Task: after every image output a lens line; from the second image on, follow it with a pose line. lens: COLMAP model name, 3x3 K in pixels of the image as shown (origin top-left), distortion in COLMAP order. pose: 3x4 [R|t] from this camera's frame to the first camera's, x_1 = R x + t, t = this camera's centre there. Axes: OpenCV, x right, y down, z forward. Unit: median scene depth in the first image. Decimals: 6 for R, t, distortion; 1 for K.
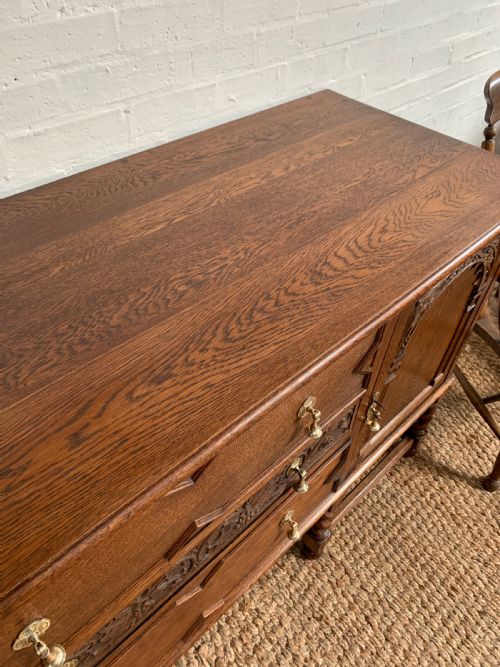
lens RADIAL K [[518.0, 0, 251.4], [0, 518.0, 331.4], [0, 0, 1]] dist [0.004736, -0.002062]
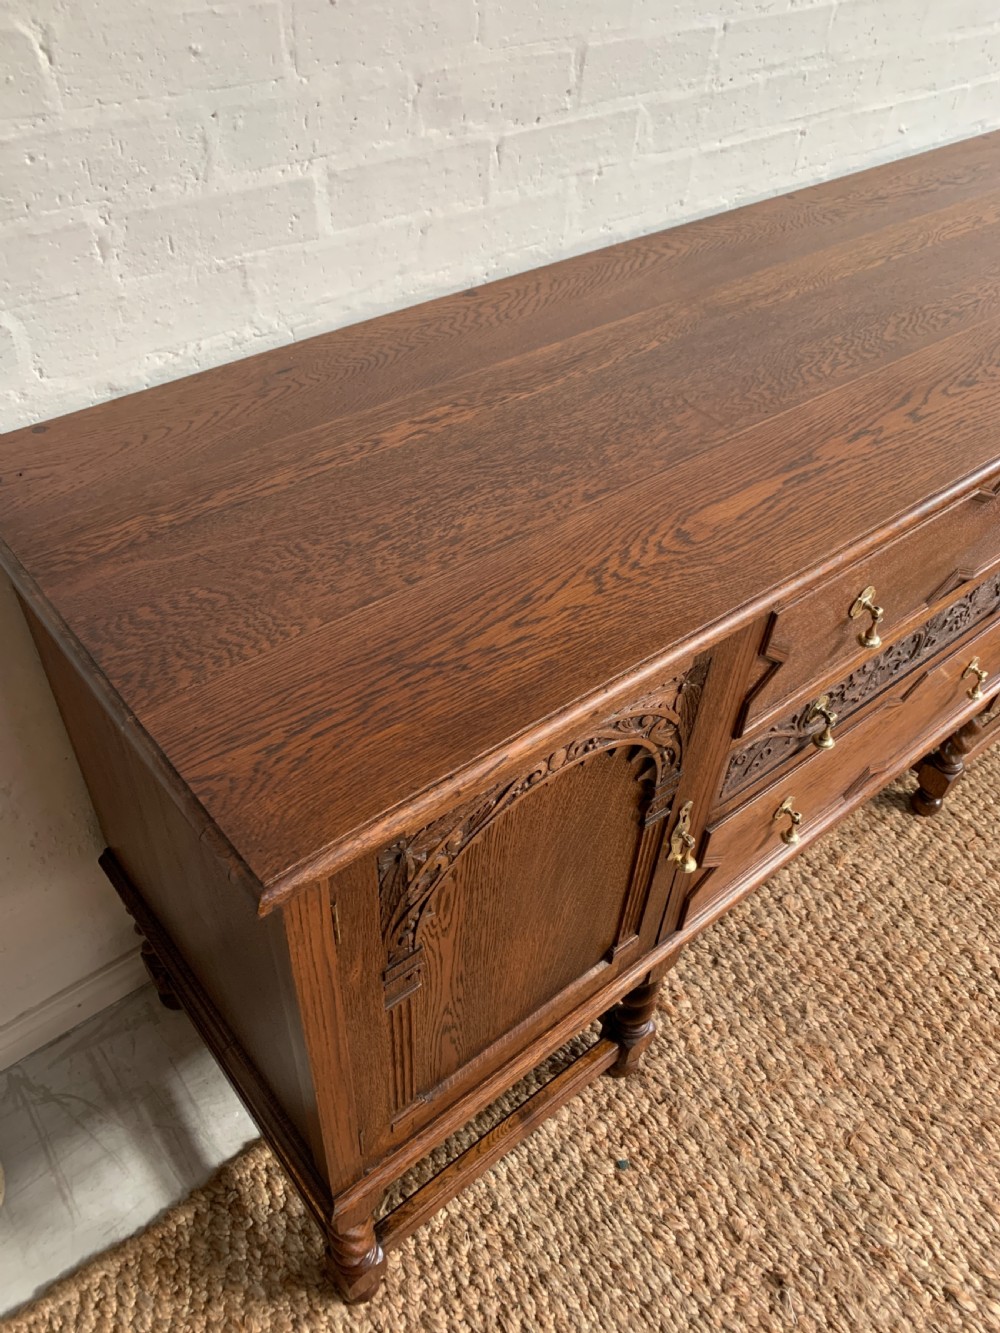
lens RADIAL K [[1034.5, 0, 499.9], [0, 1034.5, 658.6], [0, 0, 1]] dist [0.003992, 0.004517]
pose [[0.996488, 0.062255, -0.056004, -0.432194], [-0.063001, 0.997945, -0.011659, 0.325113], [0.055163, 0.015147, 0.998362, -0.453852]]
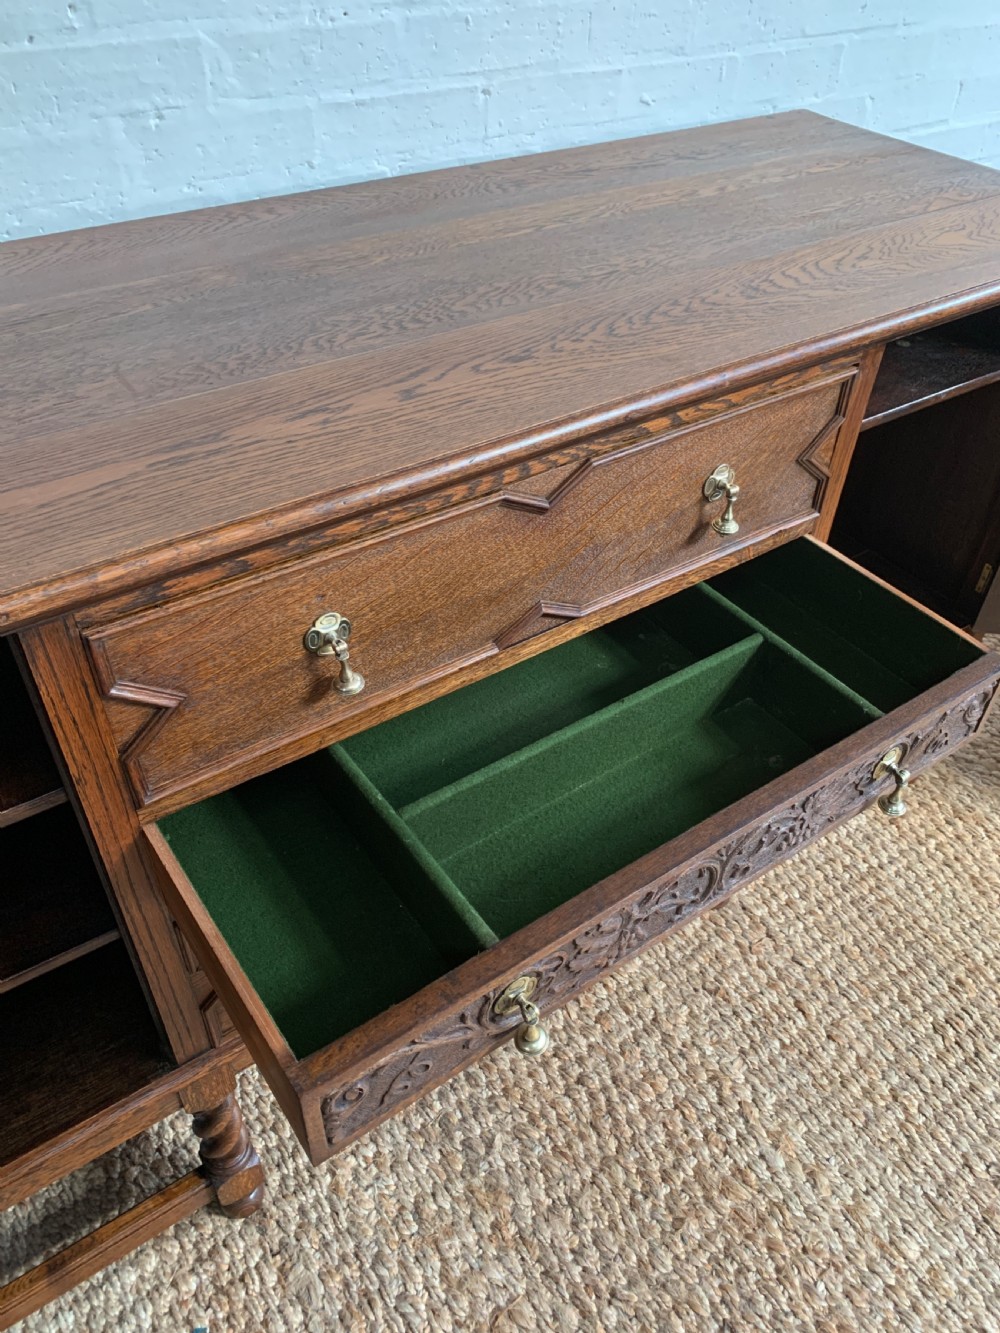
lens RADIAL K [[1034.3, 0, 515.8], [0, 1034.3, 671.1], [0, 0, 1]] dist [0.005816, -0.001859]
pose [[0.988715, 0.090610, -0.119303, 0.018172], [-0.097428, 0.993852, -0.052601, 0.295382], [0.113803, 0.063630, 0.991464, -0.209127]]
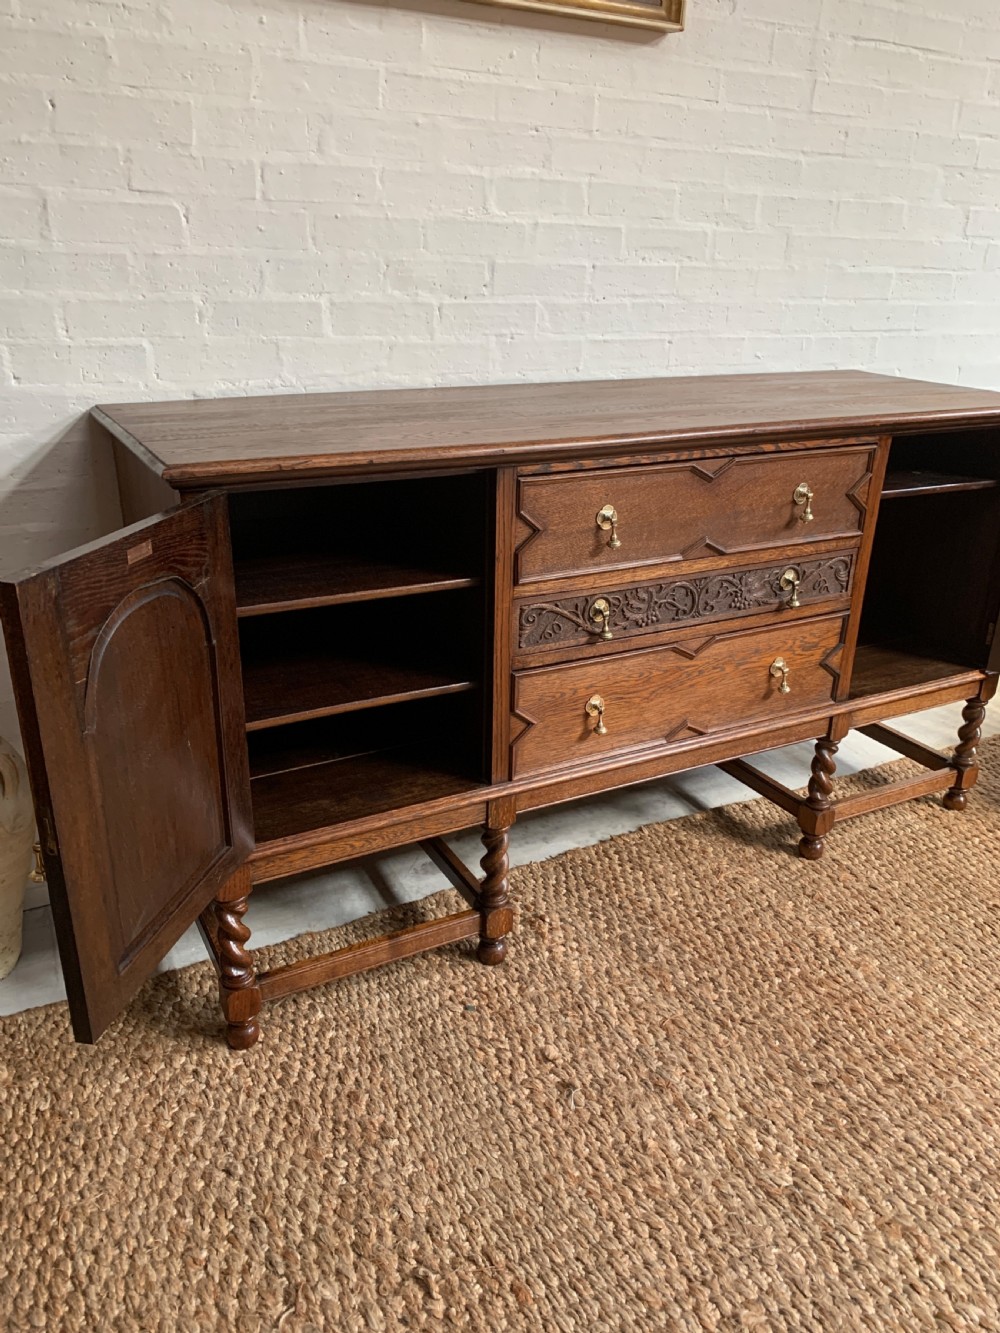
lens RADIAL K [[1030.2, 0, 500.3], [0, 1030.2, 662.3], [0, 0, 1]] dist [0.061581, -0.138908]
pose [[0.962967, 0.082042, -0.256834, 0.050022], [-0.175443, 0.913992, -0.365838, 0.953629], [0.204730, 0.397350, 0.894538, -0.753942]]
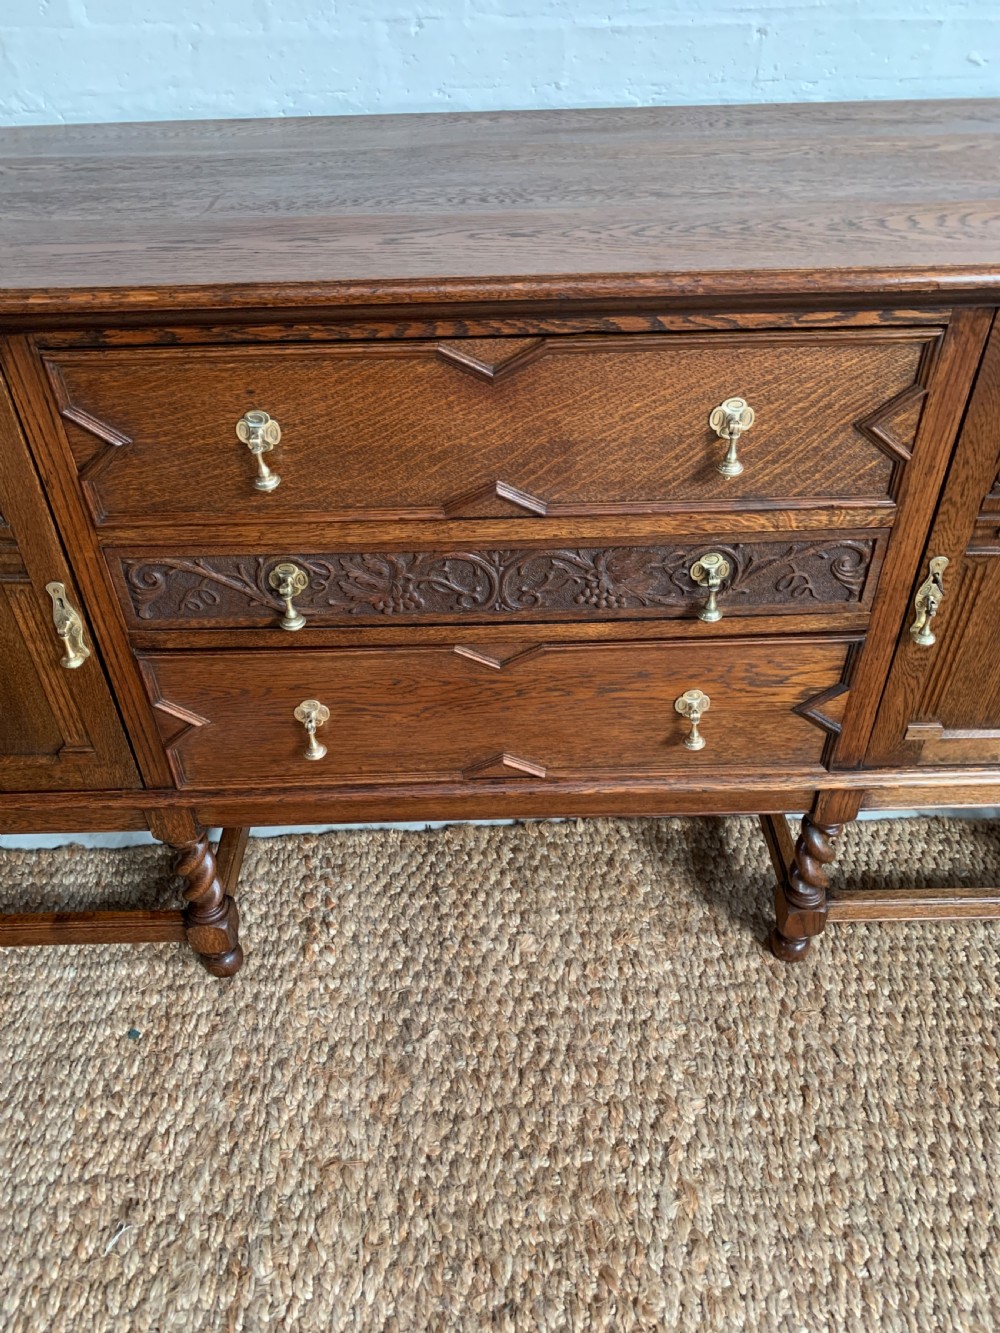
lens RADIAL K [[1027.6, 0, 493.6], [0, 1027.6, 669.6], [0, 0, 1]] dist [0.035357, -0.038958]
pose [[0.724573, 0.391767, -0.567021, 0.436973], [-0.441357, 0.895655, 0.054835, 0.287502], [0.529338, 0.210527, 0.821876, -0.064031]]
